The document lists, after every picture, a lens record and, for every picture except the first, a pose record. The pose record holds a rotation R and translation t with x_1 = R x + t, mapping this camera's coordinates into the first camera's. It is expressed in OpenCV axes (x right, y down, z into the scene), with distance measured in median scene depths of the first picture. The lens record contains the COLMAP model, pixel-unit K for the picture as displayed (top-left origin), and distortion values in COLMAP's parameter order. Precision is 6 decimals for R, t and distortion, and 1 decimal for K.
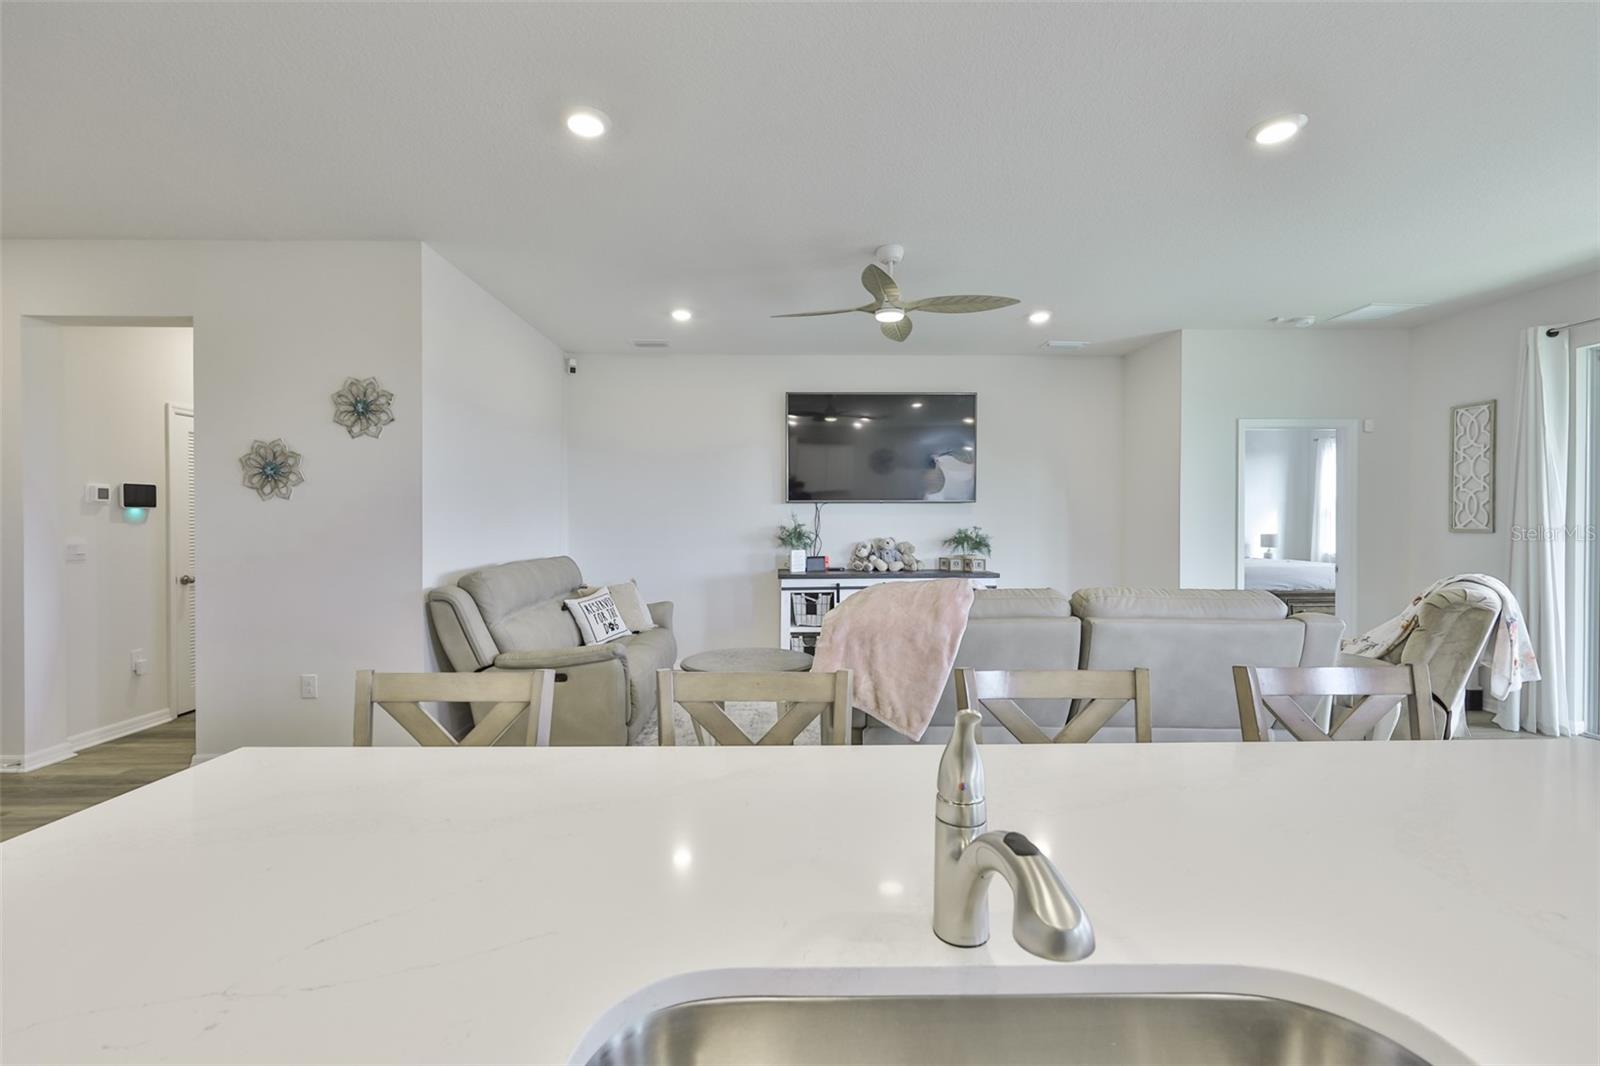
lens RADIAL K [[682.6, 0, 792.0], [0, 682.6, 523.9], [0, 0, 1]] dist [-0.003439, -0.000214]
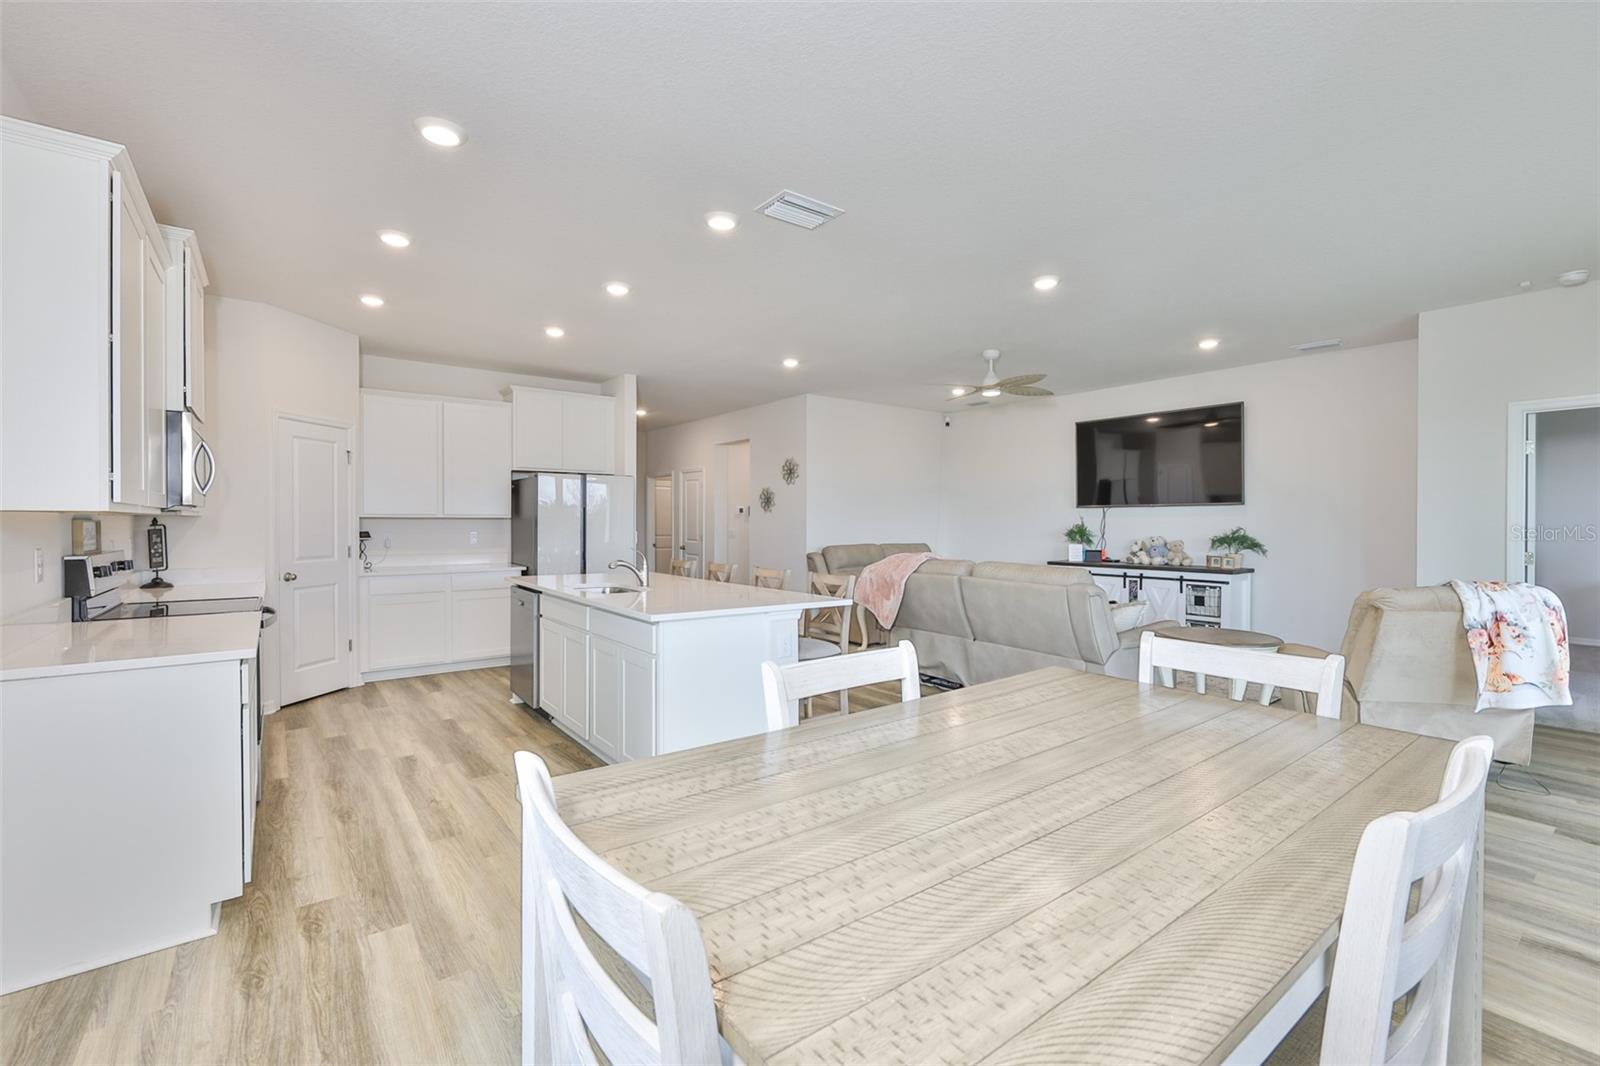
lens RADIAL K [[685.3, 0, 800.0], [0, 685.3, 533.0], [0, 0, 1]] dist [-0.000562, -0.000196]
pose [[0.585970, 0.014286, -0.810207, 0.784760], [-0.005076, 0.999890, 0.013959, 0.001225], [0.810317, -0.004067, 0.585978, -0.194070]]
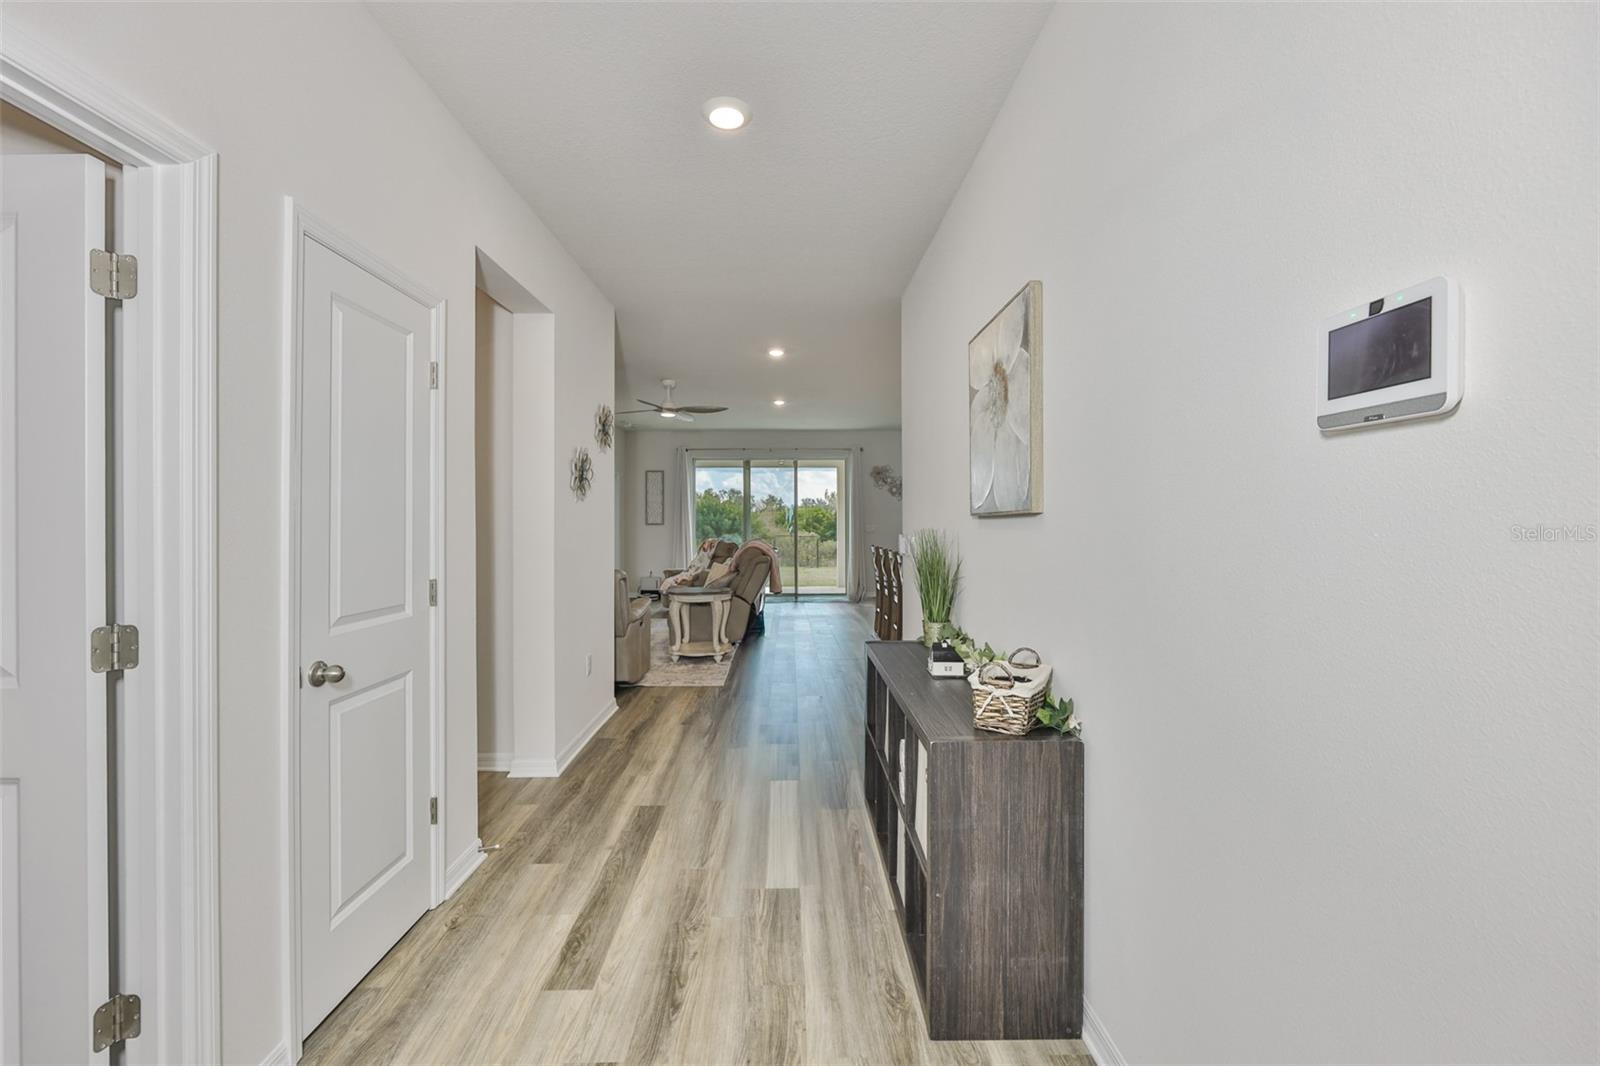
lens RADIAL K [[685.3, 0, 800.0], [0, 685.3, 533.0], [0, 0, 1]] dist [-0.000562, -0.000196]
pose [[-0.000046, -0.018536, 0.999828, -1.201852], [0.006639, 0.999806, 0.018536, 0.000413], [-0.999978, 0.006638, 0.000078, 0.419042]]
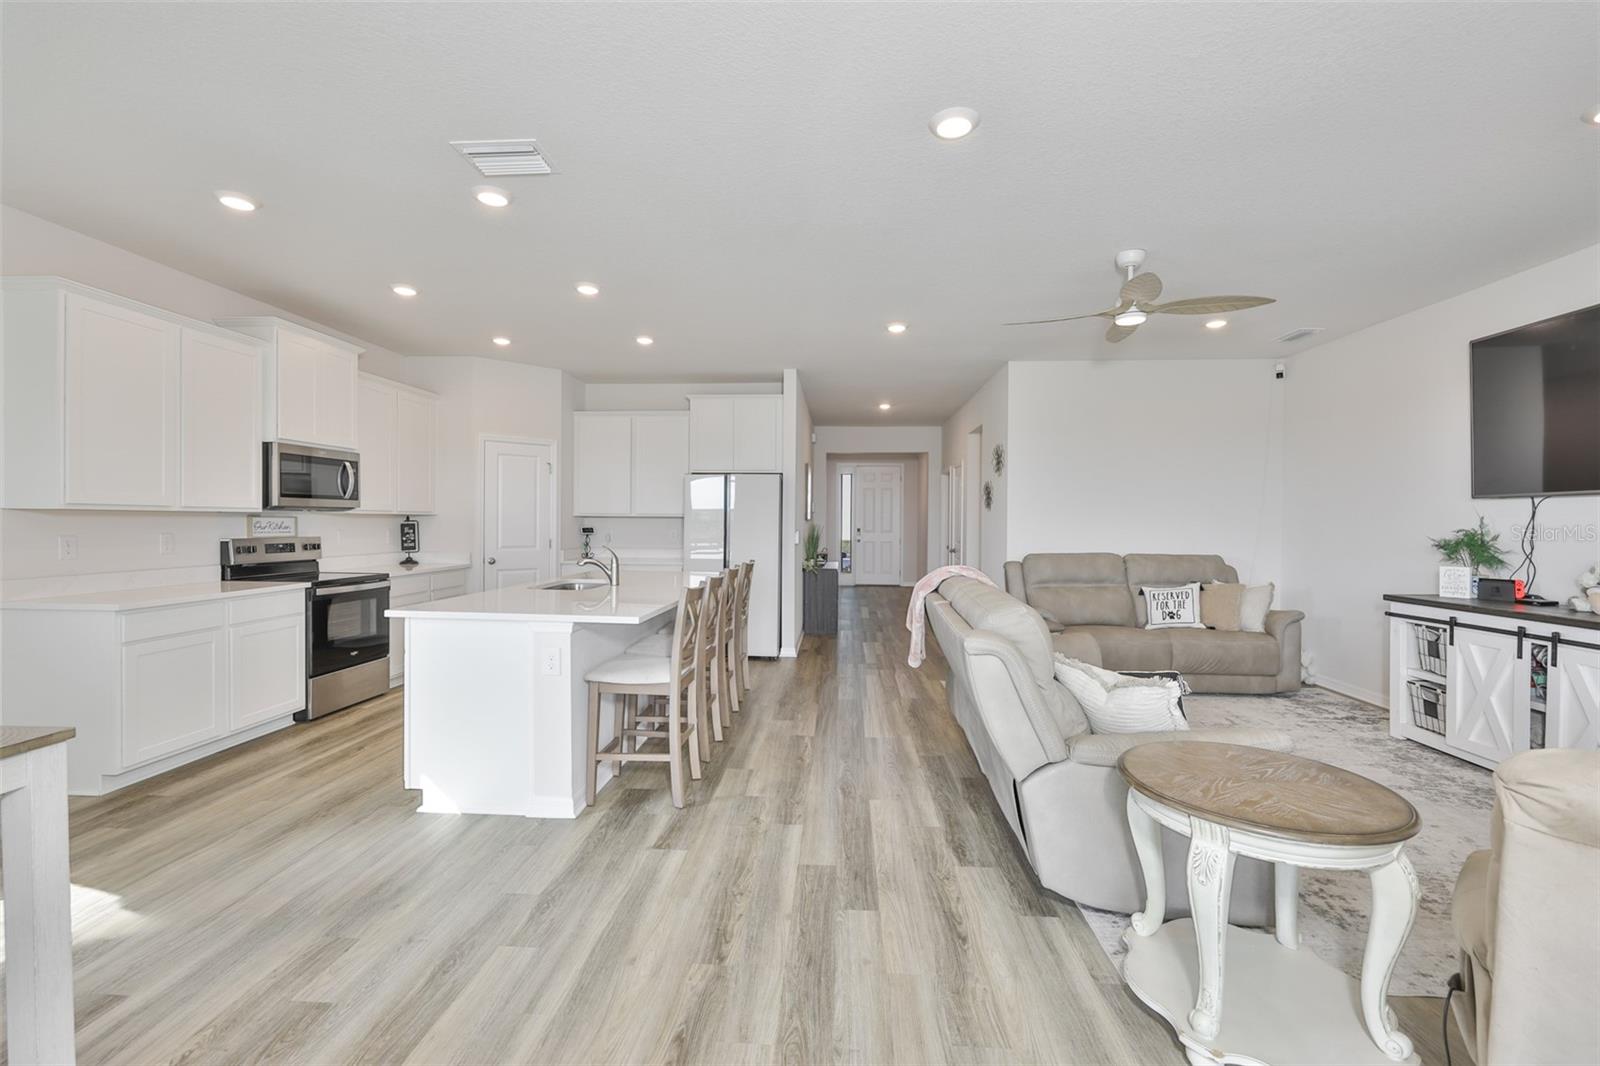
lens RADIAL K [[681.6, 0, 800.0], [0, 681.6, 533.0], [0, 0, 1]] dist [-0.002979, -0.000212]
pose [[-0.087741, 0.017201, -0.995995, 0.790194], [-0.011721, 0.999764, 0.018299, -0.001320], [0.996074, 0.013280, -0.087518, 0.405116]]
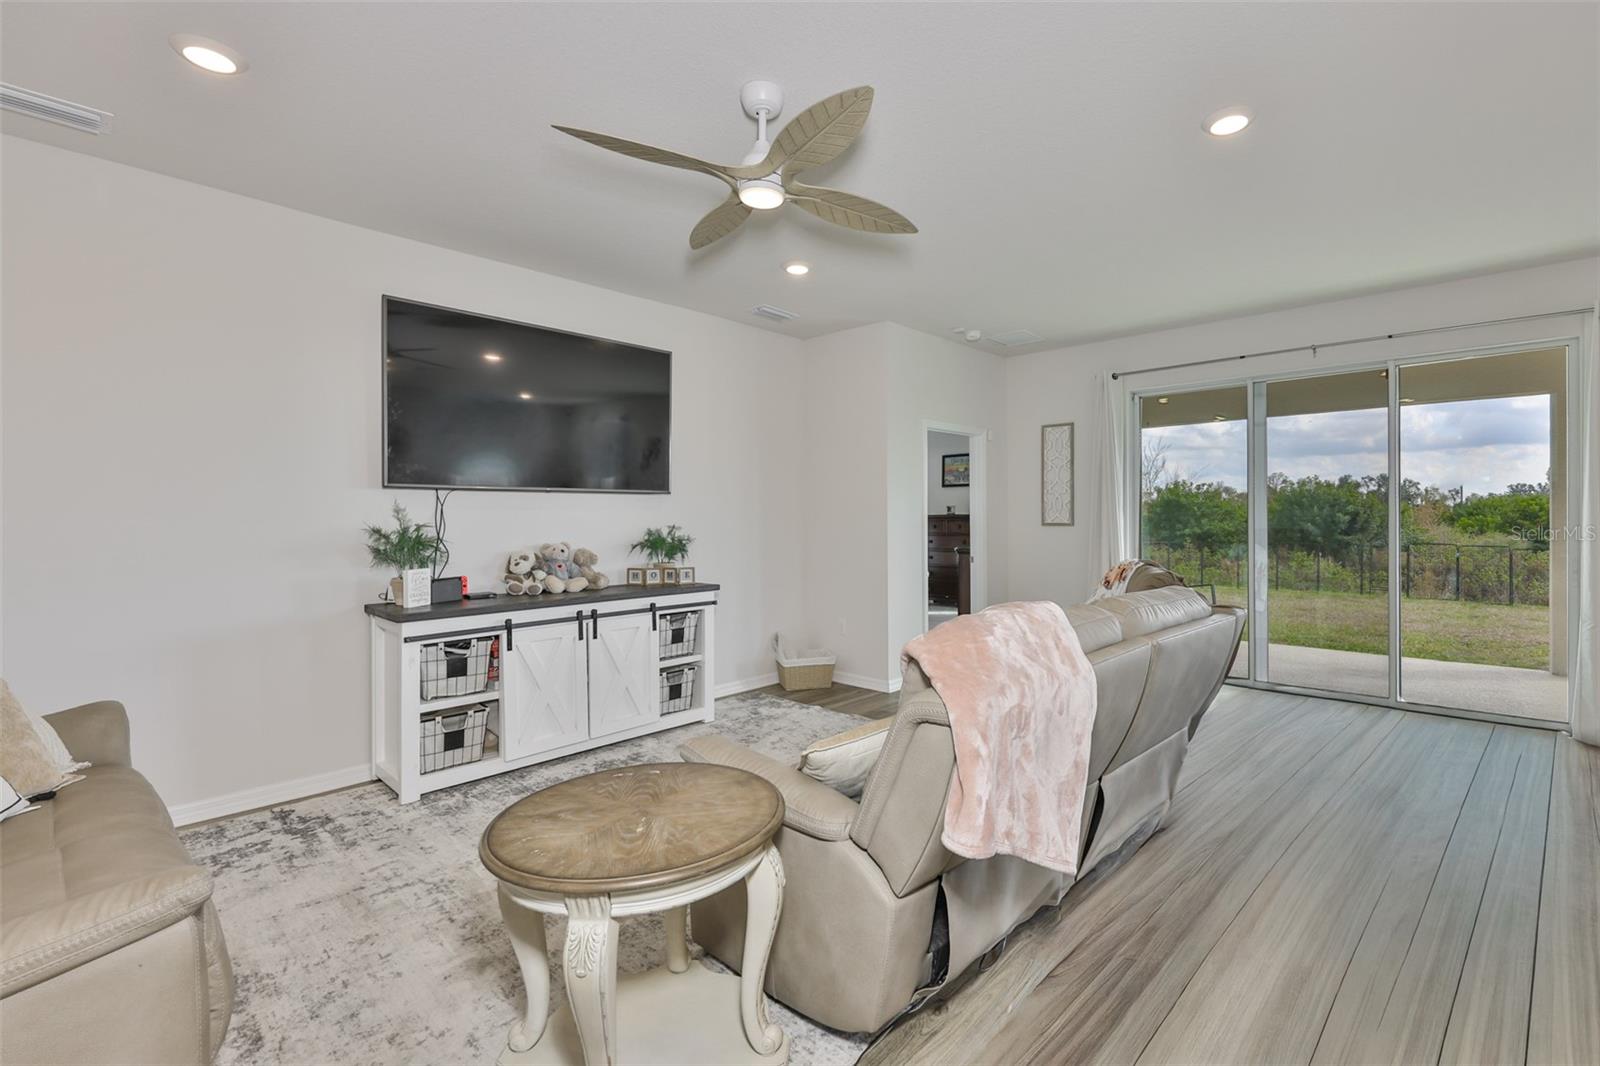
lens RADIAL K [[700.7, 0, 856.4], [0, 700.7, 523.8], [0, 0, 1]] dist [-0.000402, 0.000038]
pose [[0.679104, -0.009328, 0.733983, -0.181971], [0.008064, 0.999954, 0.005248, -0.000618], [-0.733998, 0.002355, 0.679148, 0.331239]]
